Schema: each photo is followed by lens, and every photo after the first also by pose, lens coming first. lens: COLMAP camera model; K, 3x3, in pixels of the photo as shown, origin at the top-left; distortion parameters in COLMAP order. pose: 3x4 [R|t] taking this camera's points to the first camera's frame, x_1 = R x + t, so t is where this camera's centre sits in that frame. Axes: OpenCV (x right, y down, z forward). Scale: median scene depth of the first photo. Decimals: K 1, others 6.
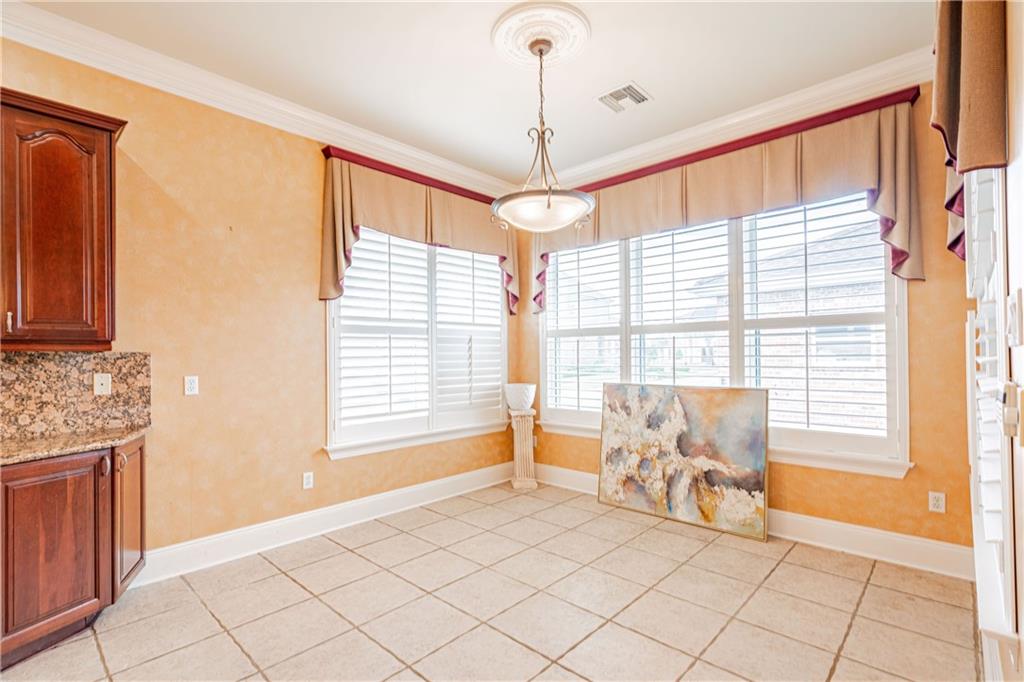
lens RADIAL K [[469.5, 0, 516.8], [0, 469.5, 348.1], [0, 0, 1]] dist [-0.001293, 0.000009]
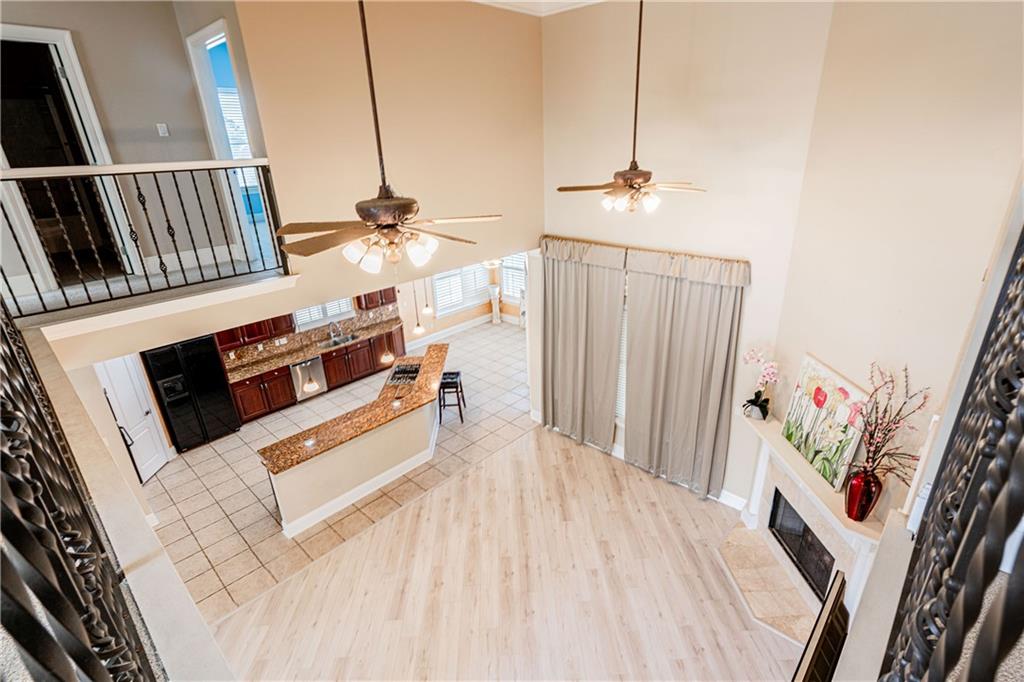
lens RADIAL K [[495.3, 0, 511.1], [0, 495.3, 345.7], [0, 0, 1]] dist [-0.003431, -0.000175]
pose [[0.999483, -0.031619, -0.005802, 0.118677], [0.031364, 0.919528, 0.391772, -0.759093], [-0.007053, -0.391752, 0.920044, -1.852814]]
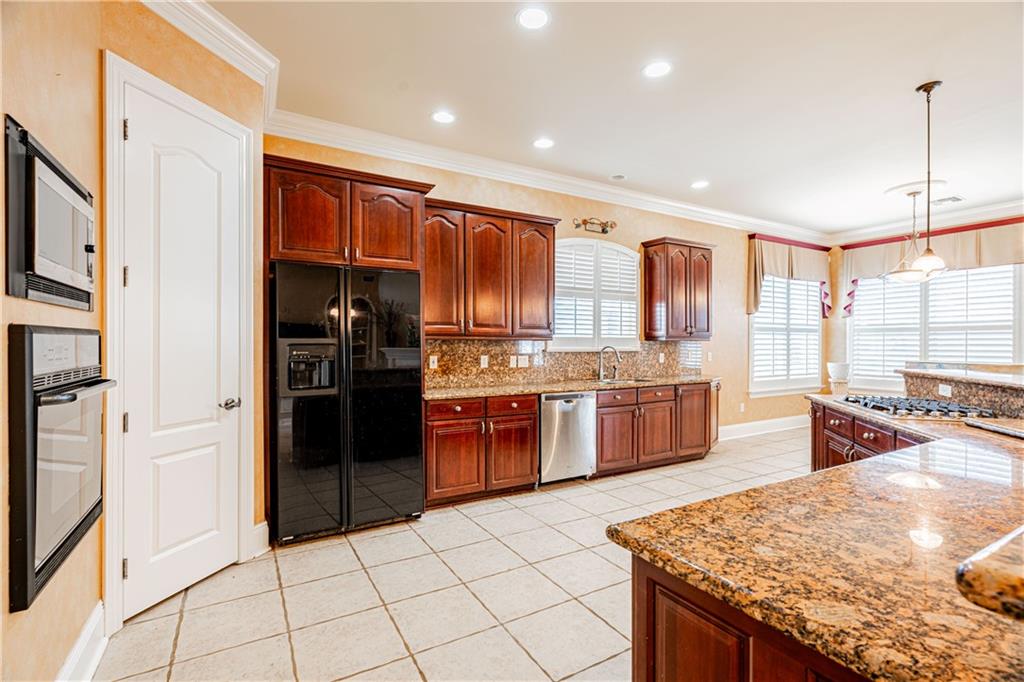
lens RADIAL K [[469.5, 0, 515.3], [0, 469.5, 342.7], [0, 0, 1]] dist [-0.001293, 0.000009]
pose [[0.964453, 0.004220, -0.264219, -0.640992], [-0.002296, 0.999969, 0.007589, 0.001798], [0.264243, -0.006712, 0.964433, -0.847150]]
